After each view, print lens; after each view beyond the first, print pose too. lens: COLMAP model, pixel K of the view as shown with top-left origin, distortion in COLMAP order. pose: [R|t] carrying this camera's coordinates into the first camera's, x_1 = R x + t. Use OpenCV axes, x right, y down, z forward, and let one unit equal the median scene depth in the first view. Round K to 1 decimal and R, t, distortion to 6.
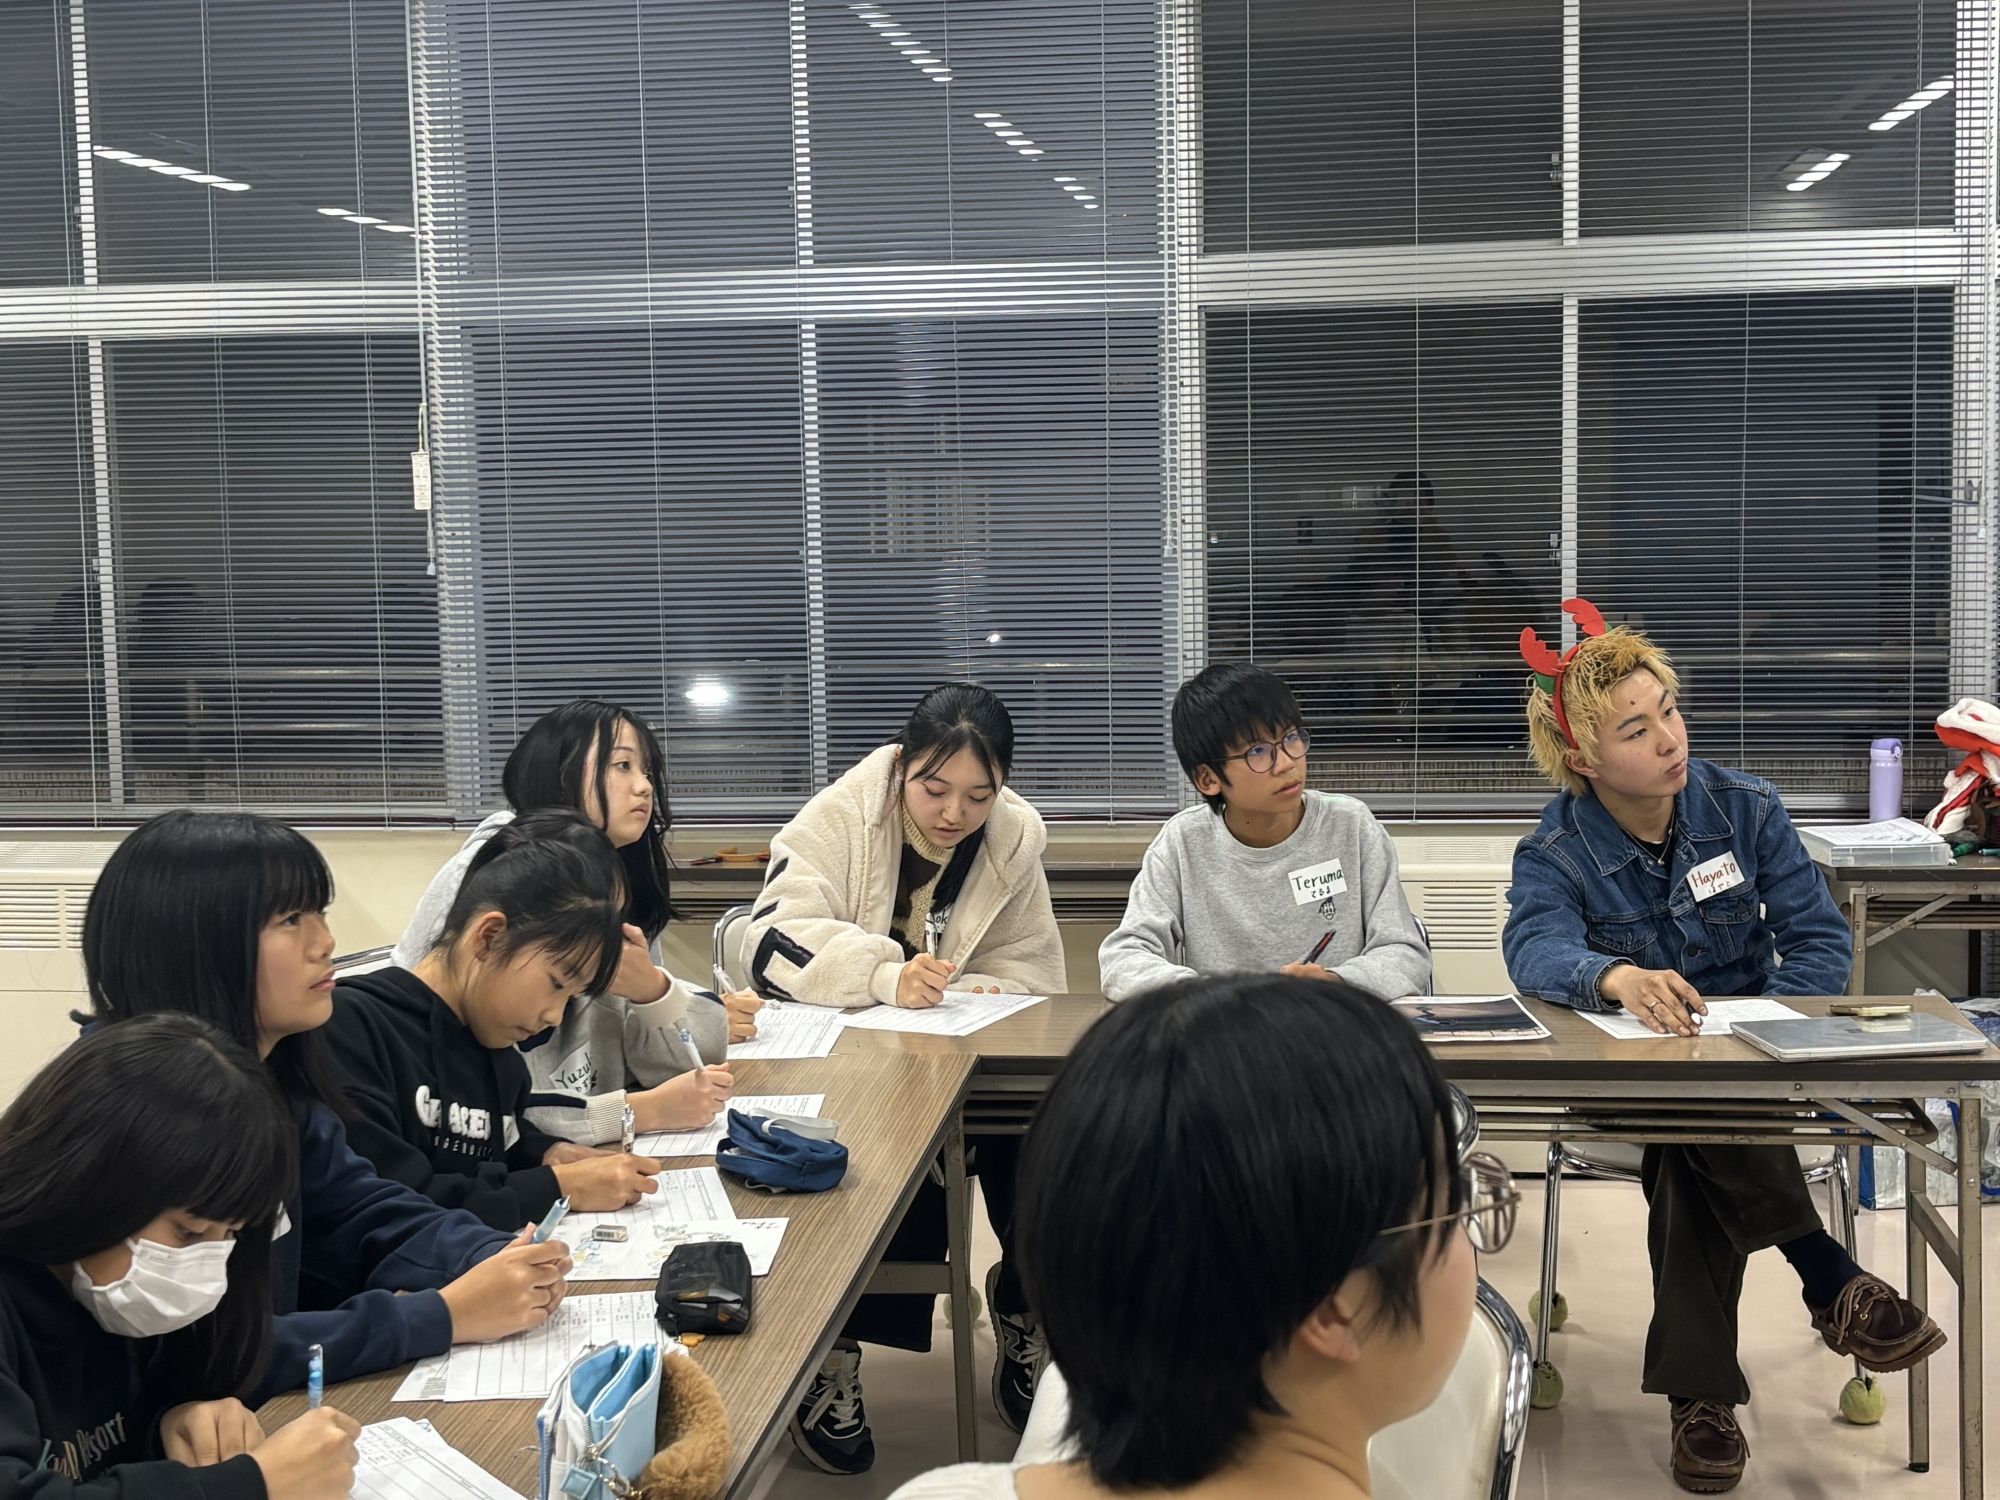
lens RADIAL K [[2898.0, 0, 1004.7], [0, 2898.0, 753.8], [0, 0, 1]] dist [0.104180, 0.000000]
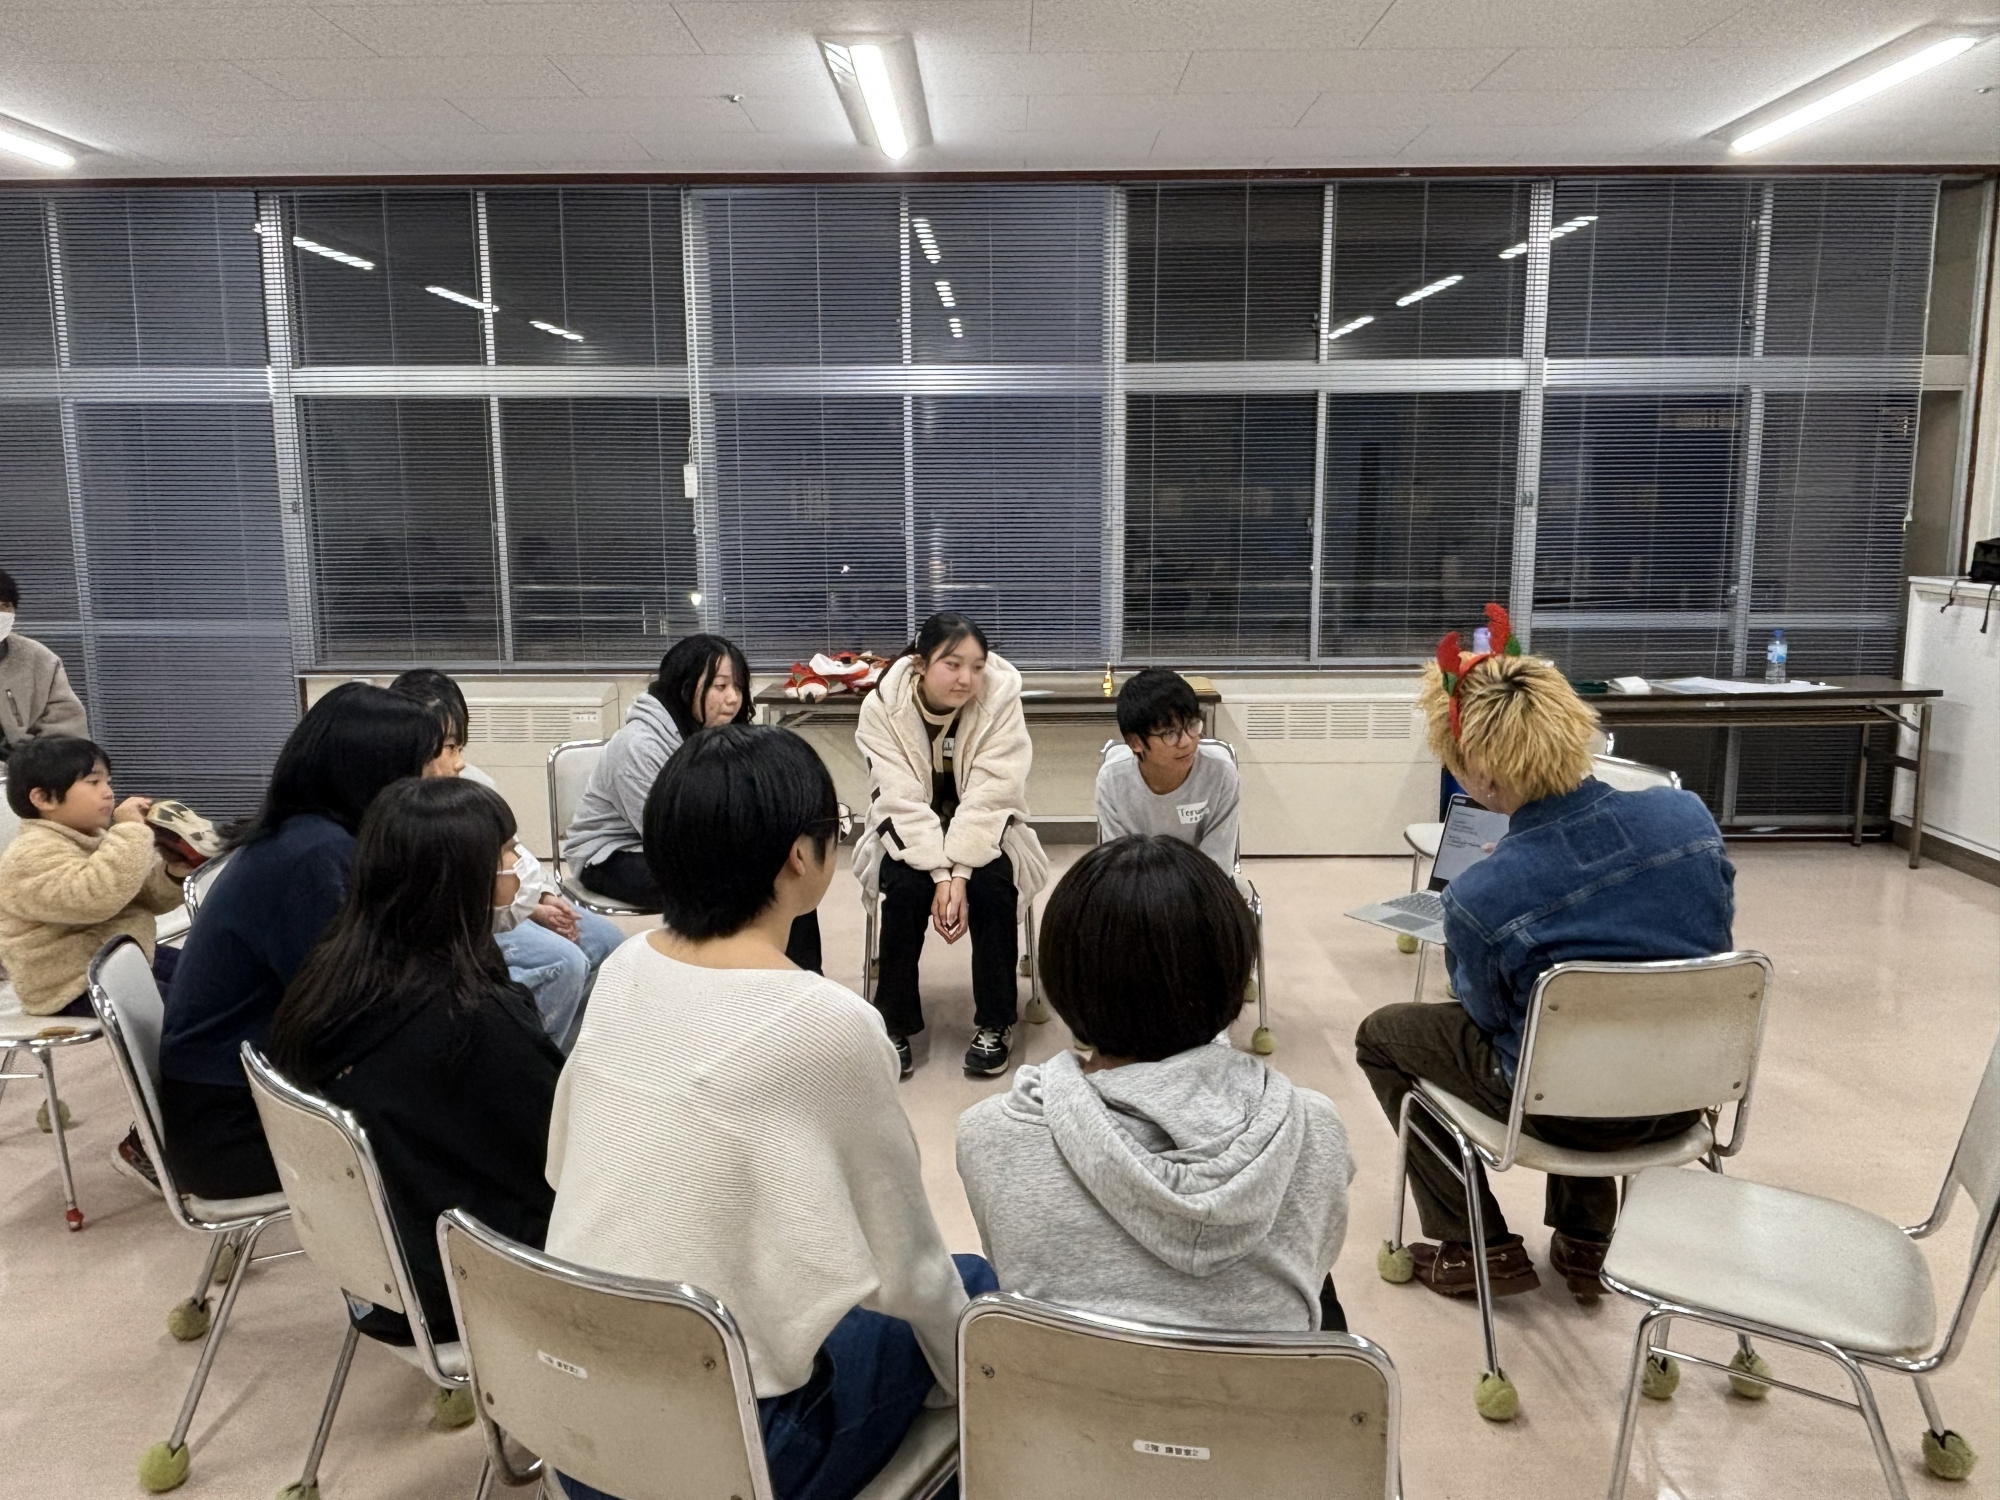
lens RADIAL K [[1548.1, 0, 998.1], [0, 1548.1, 750.7], [0, 0, 1]] dist [0.075702, -0.045486]
pose [[0.991556, -0.007425, 0.129464, -0.140131], [-0.002044, 0.997341, 0.072854, 0.001521], [-0.129660, -0.072503, 0.988904, 0.017400]]
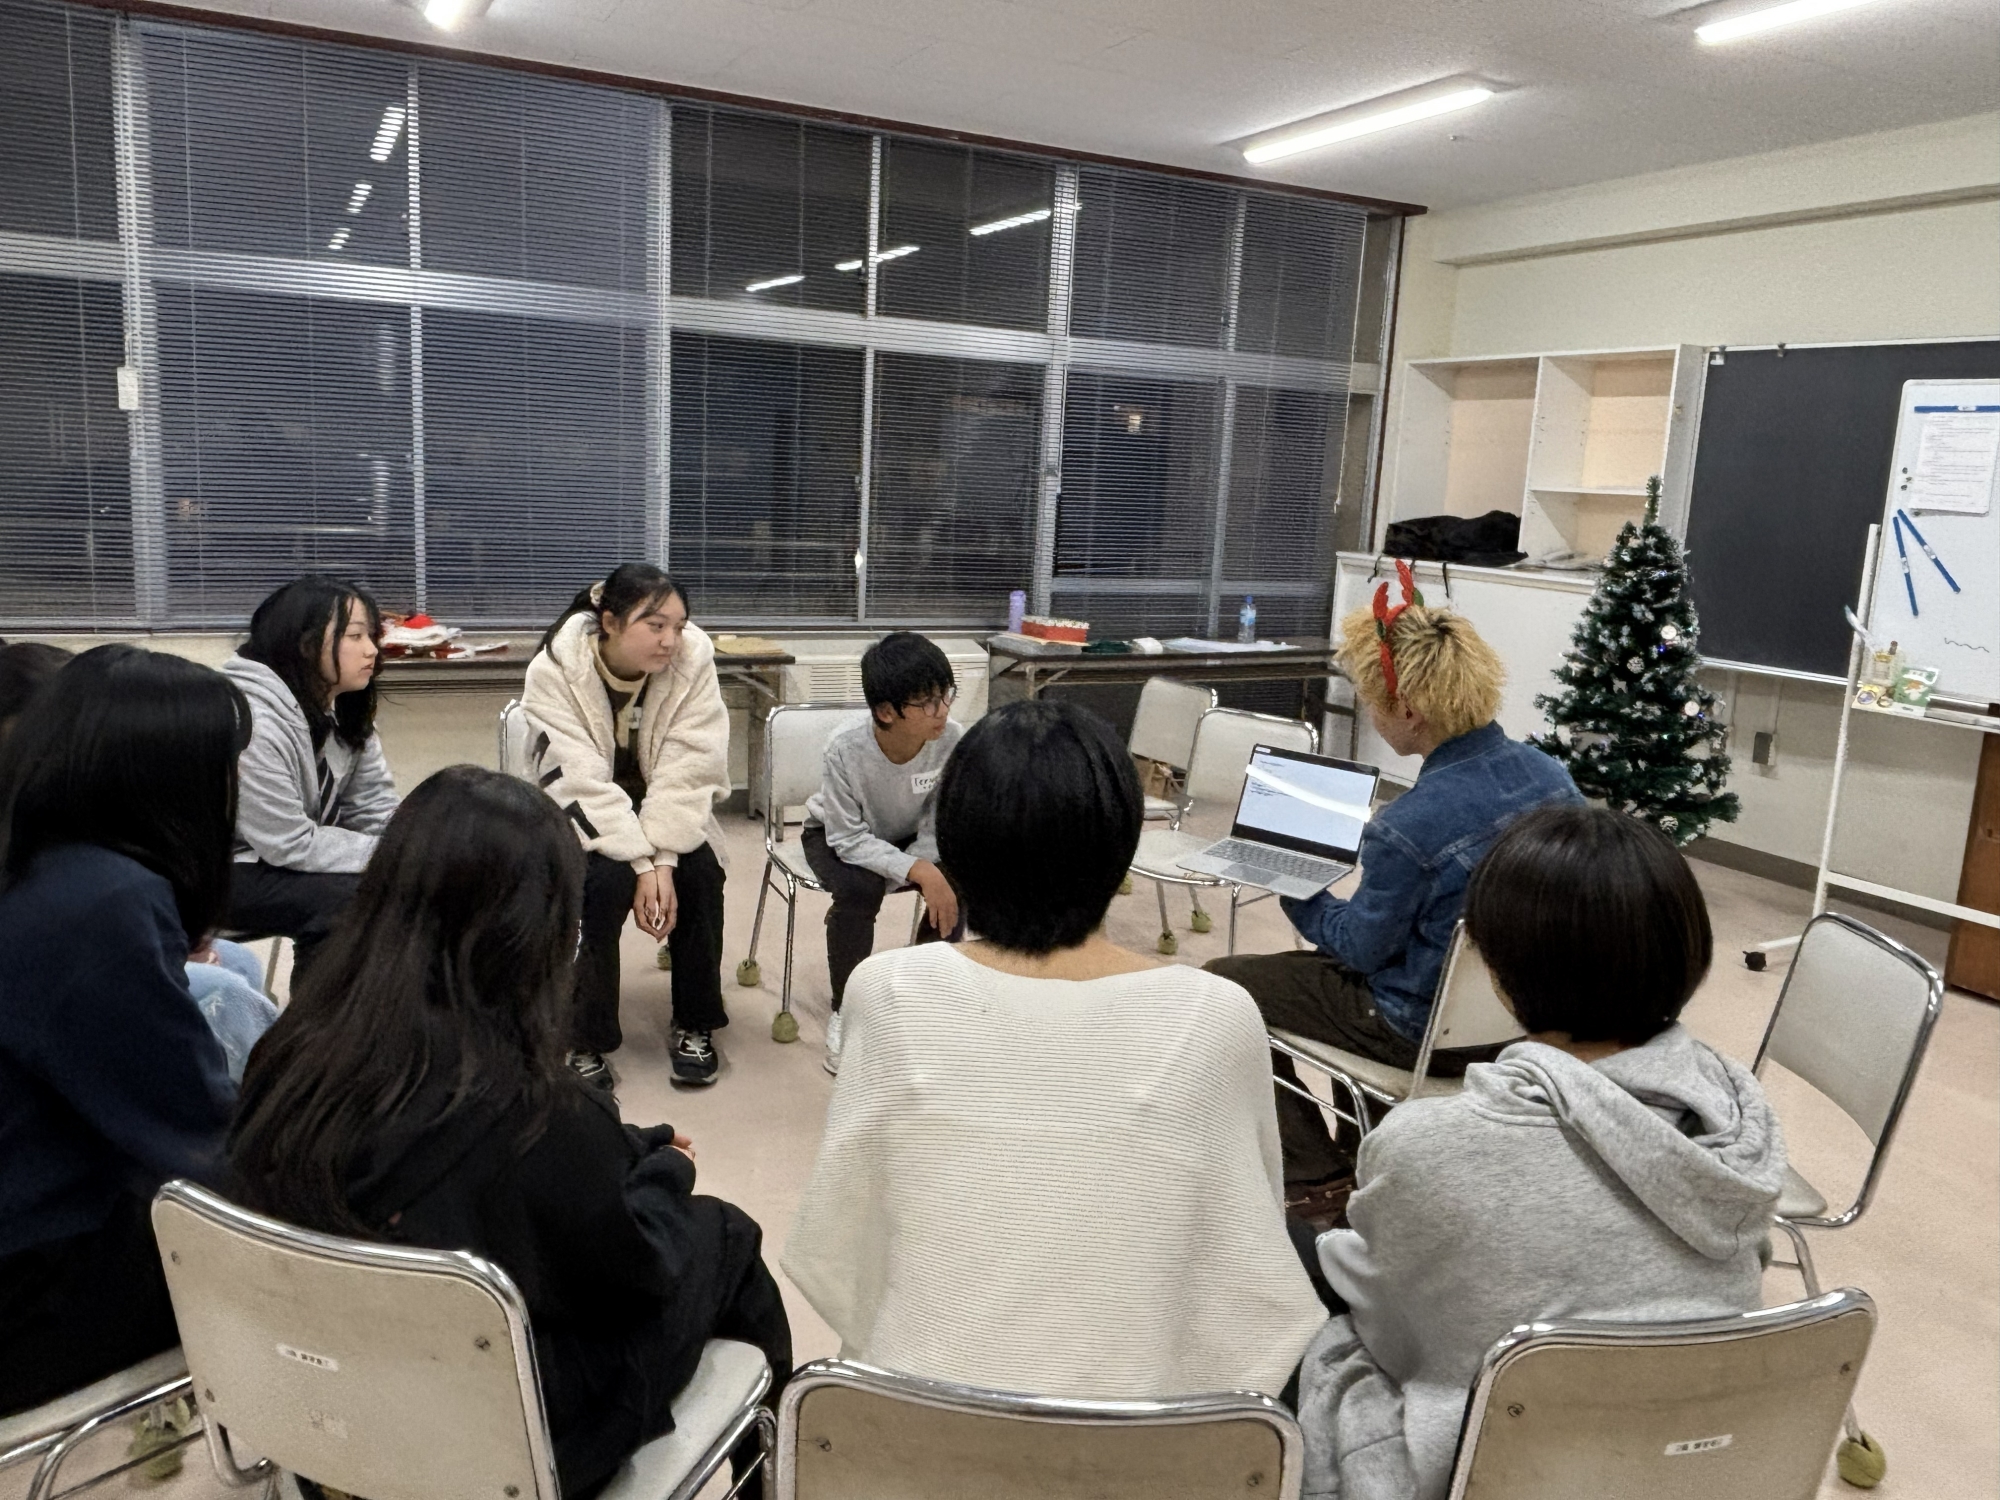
lens RADIAL K [[1548.1, 0, 998.3], [0, 1548.1, 740.6], [0, 0, 1]] dist [0.075702, -0.045486]
pose [[0.822892, -0.041238, 0.566699, -0.298182], [-0.010635, 0.996070, 0.087926, 0.004100], [-0.568098, -0.078380, 0.819220, 0.123107]]
